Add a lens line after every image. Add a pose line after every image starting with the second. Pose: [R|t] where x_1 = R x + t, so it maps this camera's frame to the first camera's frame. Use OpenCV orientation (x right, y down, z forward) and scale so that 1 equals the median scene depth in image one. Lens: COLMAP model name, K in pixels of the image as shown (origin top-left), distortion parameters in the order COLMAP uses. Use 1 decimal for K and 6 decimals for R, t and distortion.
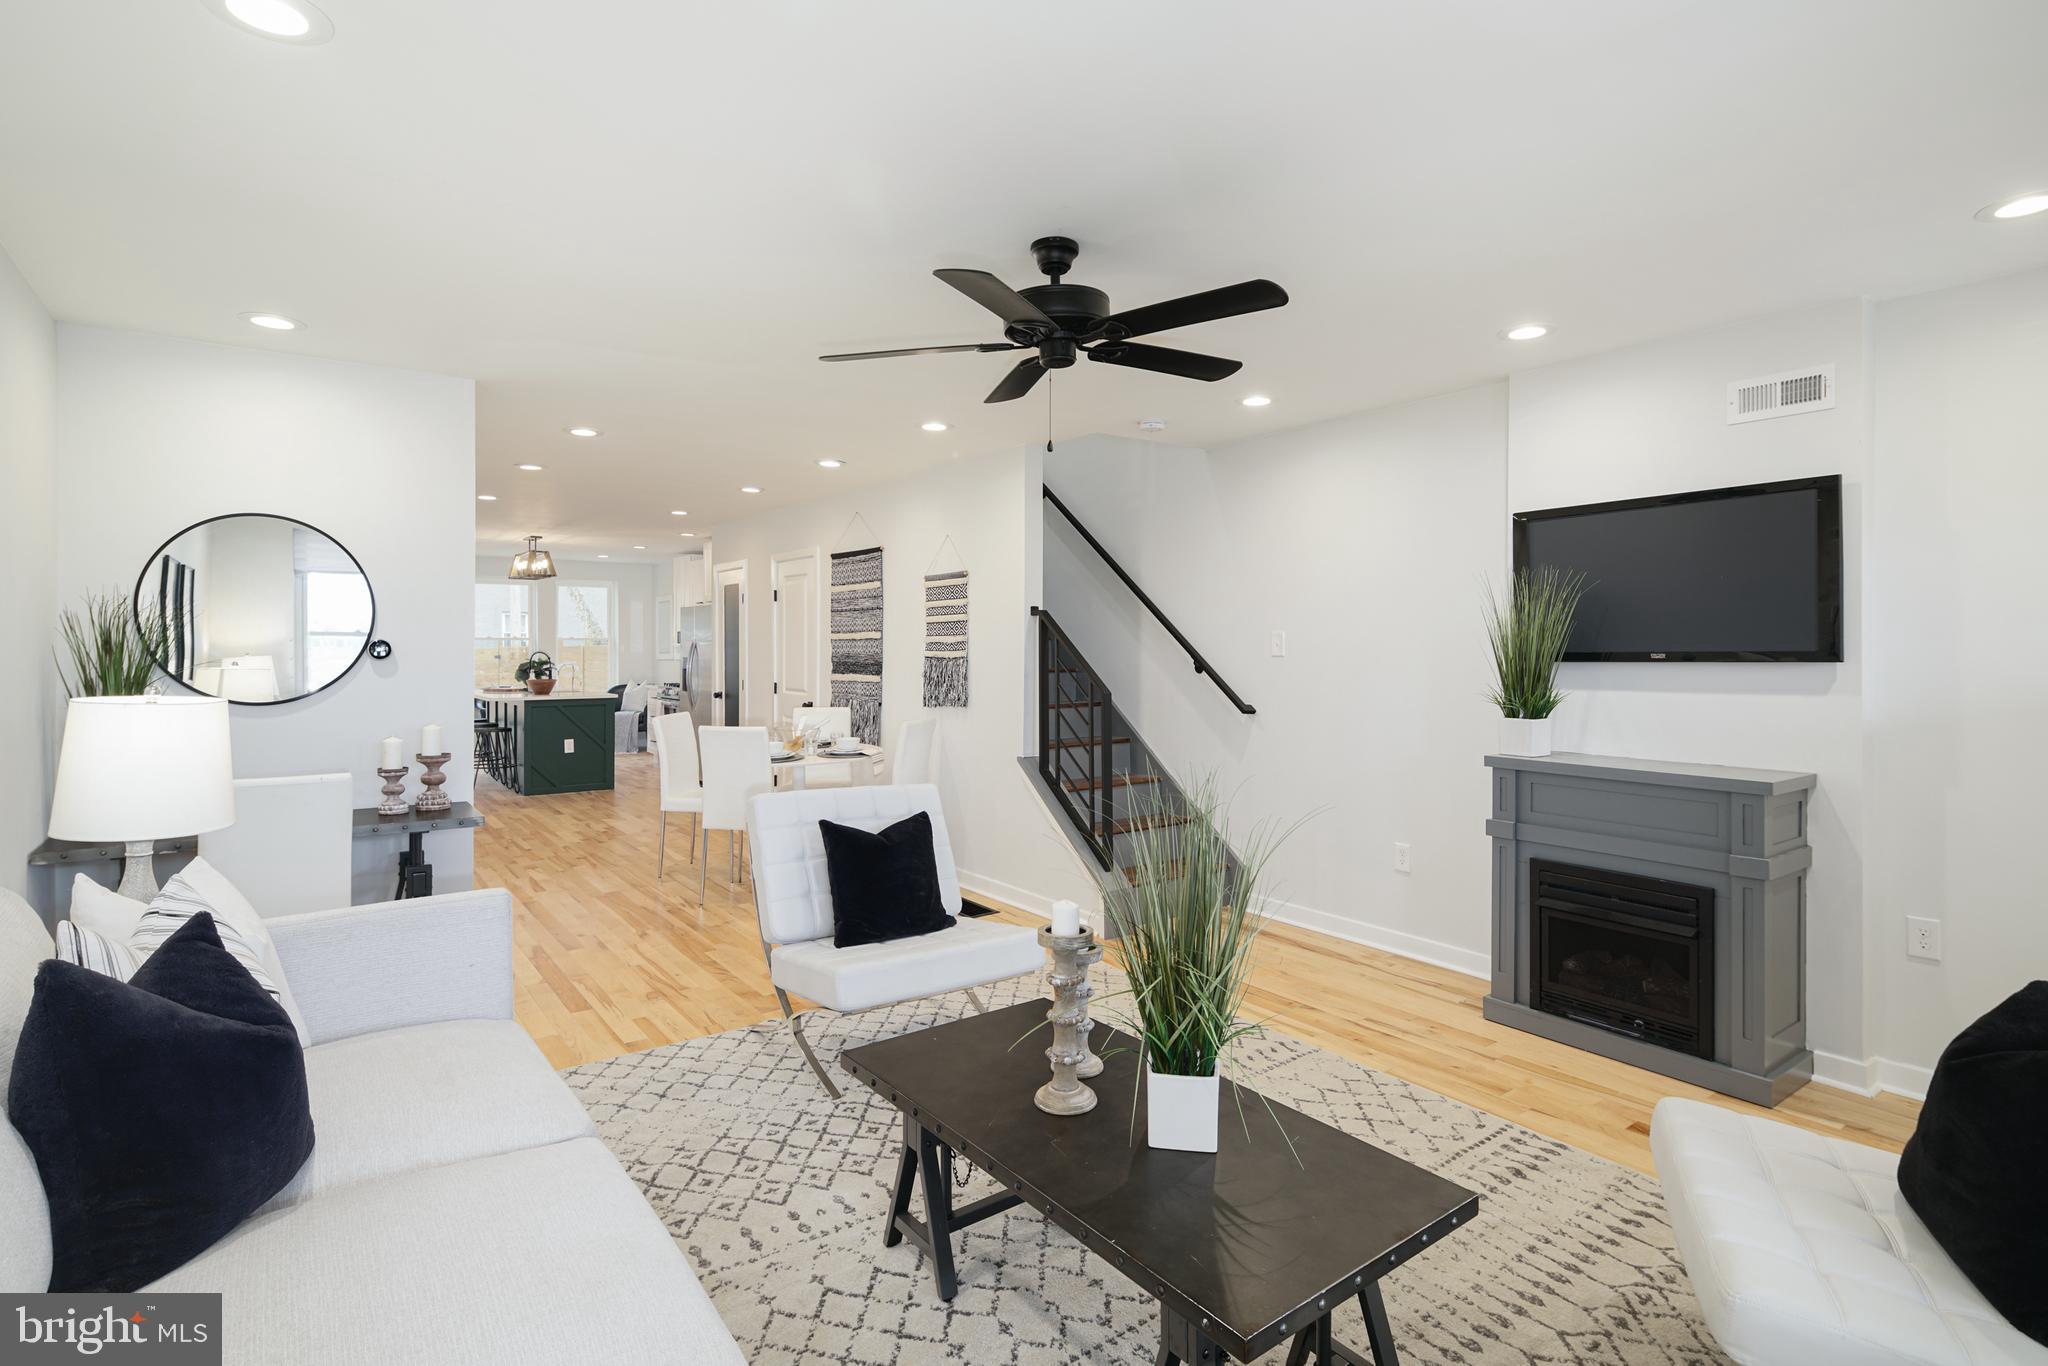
lens RADIAL K [[1005.5, 0, 1028.1], [0, 1005.5, 650.6], [0, 0, 1]] dist [0.003250, -0.000675]
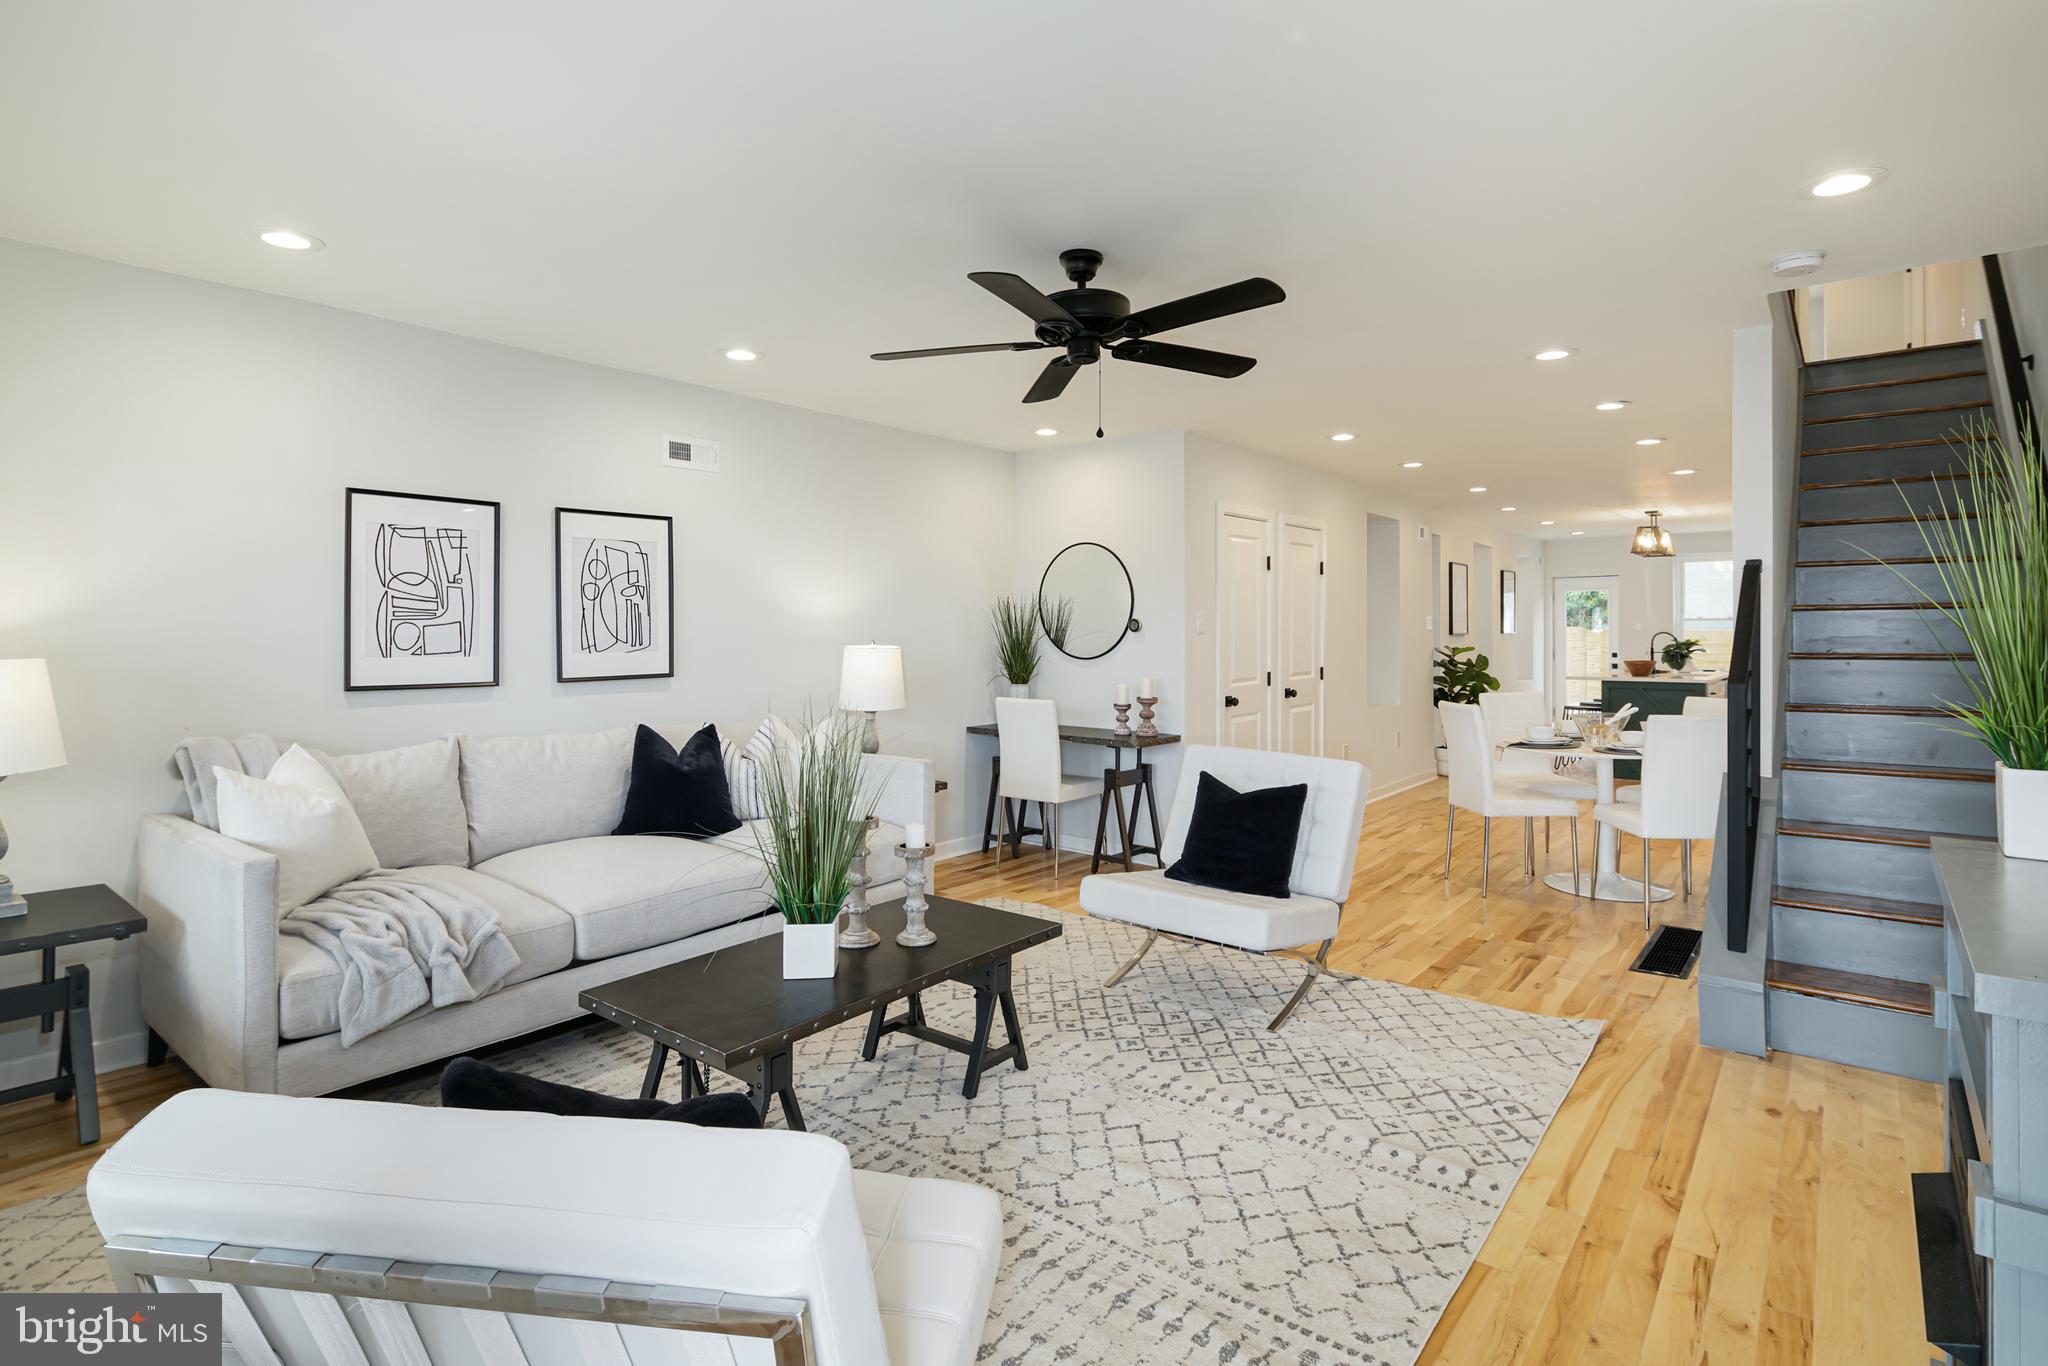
lens RADIAL K [[1016.4, 0, 1022.2], [0, 1016.4, 626.3], [0, 0, 1]] dist [0.000417, -0.000538]
pose [[0.249151, -0.007386, -0.968437, 0.489032], [-0.001699, 0.999966, -0.008063, 0.007810], [0.968463, 0.003655, 0.249130, 0.292380]]
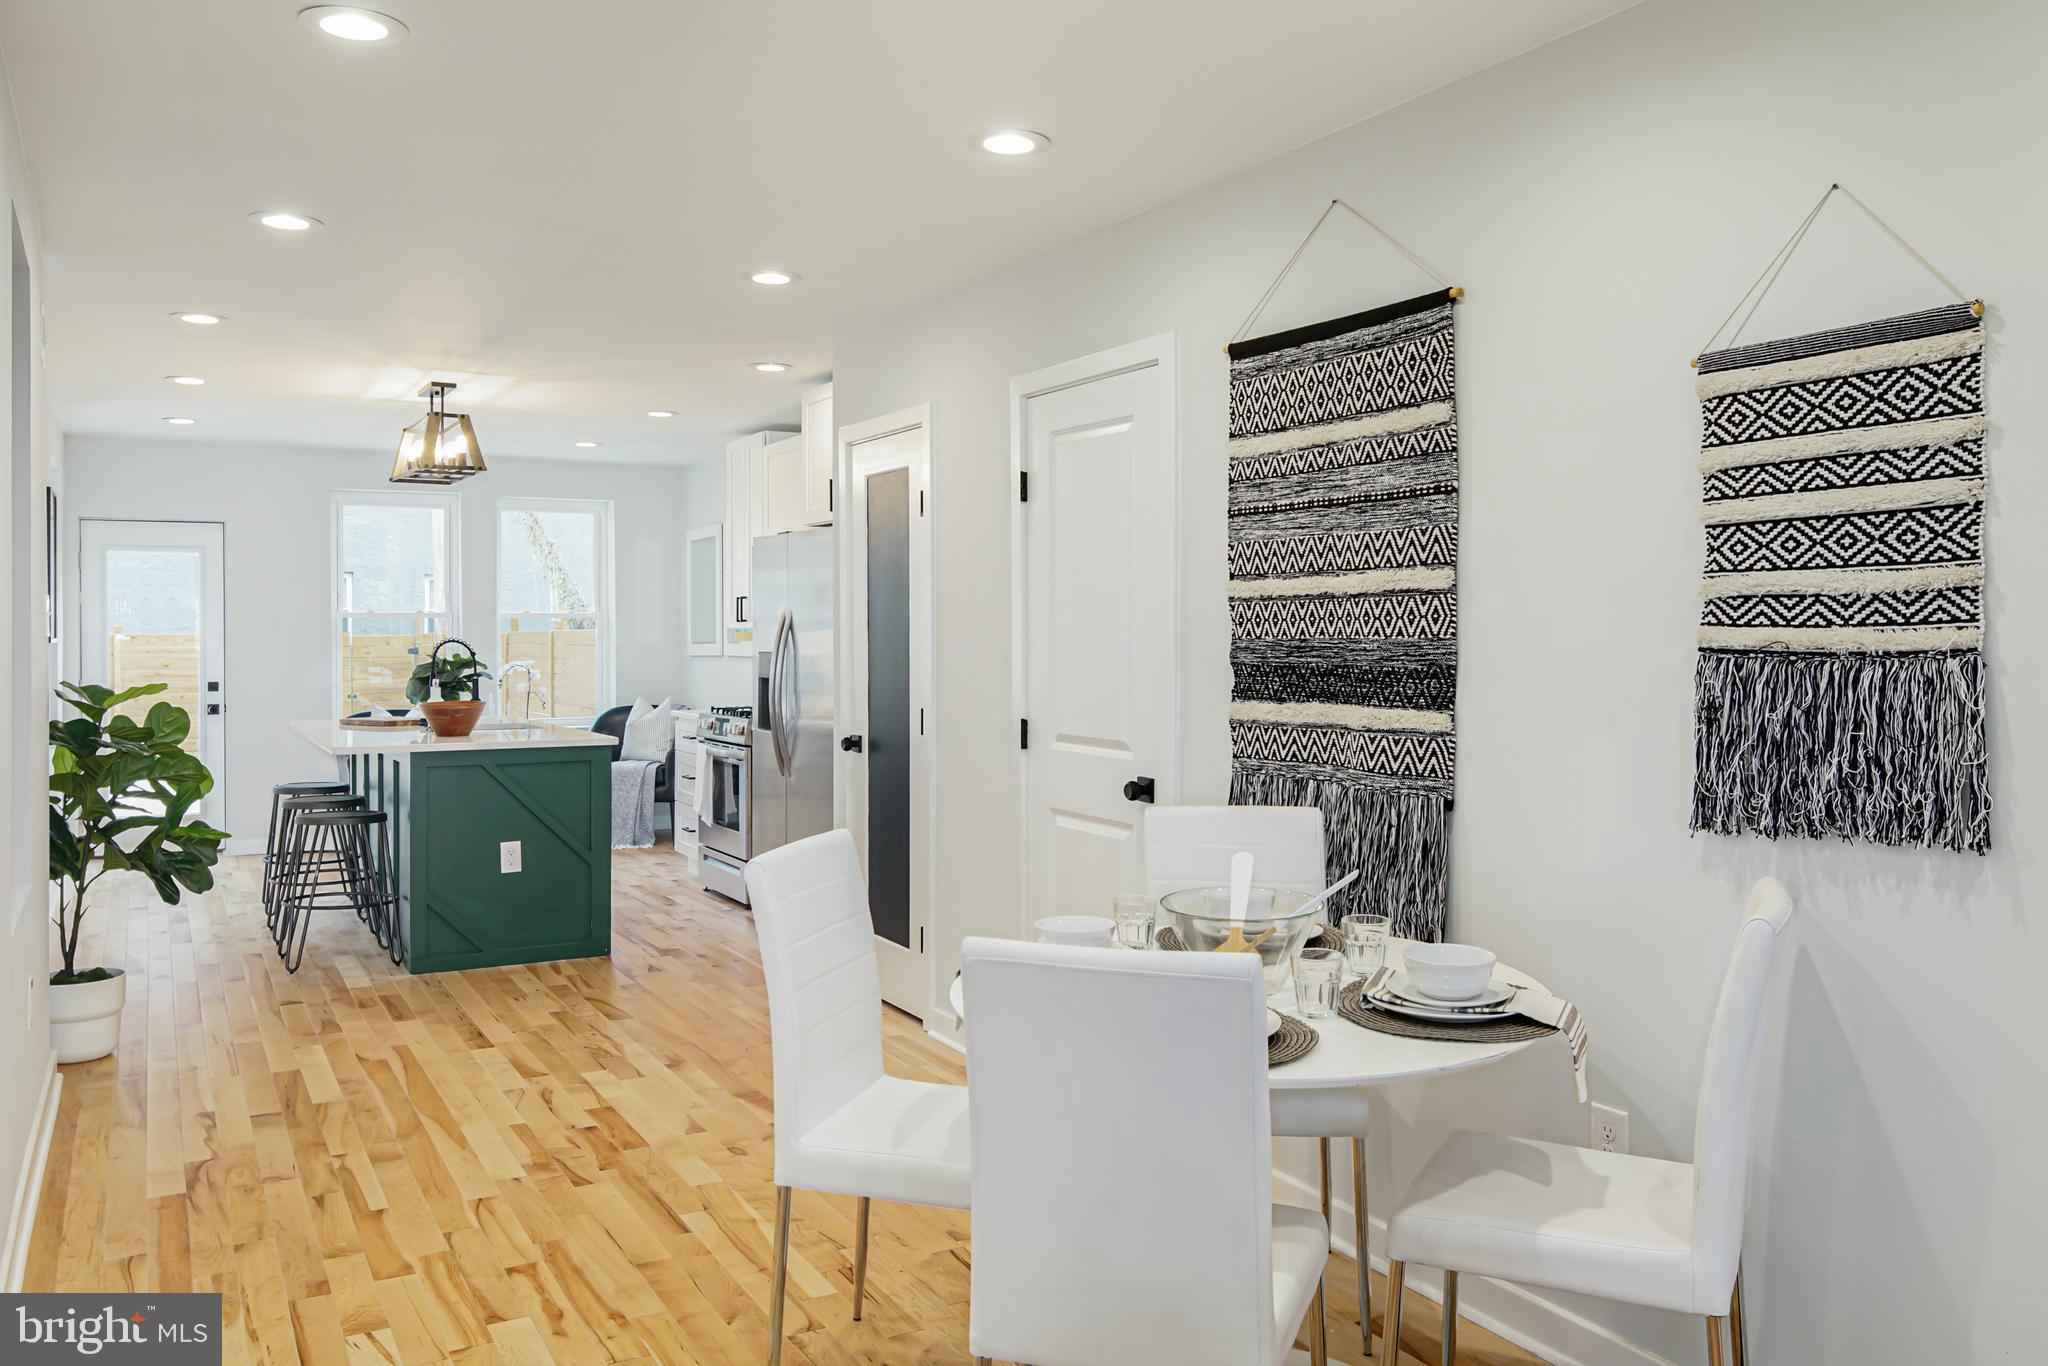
lens RADIAL K [[1564.7, 0, 1022.0], [0, 1564.7, 645.3], [0, 0, 1]] dist [0.004834, 0.000400]
pose [[0.991618, -0.002149, -0.129188, -0.229959], [0.002629, 0.999990, 0.003538, 0.003109], [0.129179, -0.003848, 0.991614, 0.549600]]
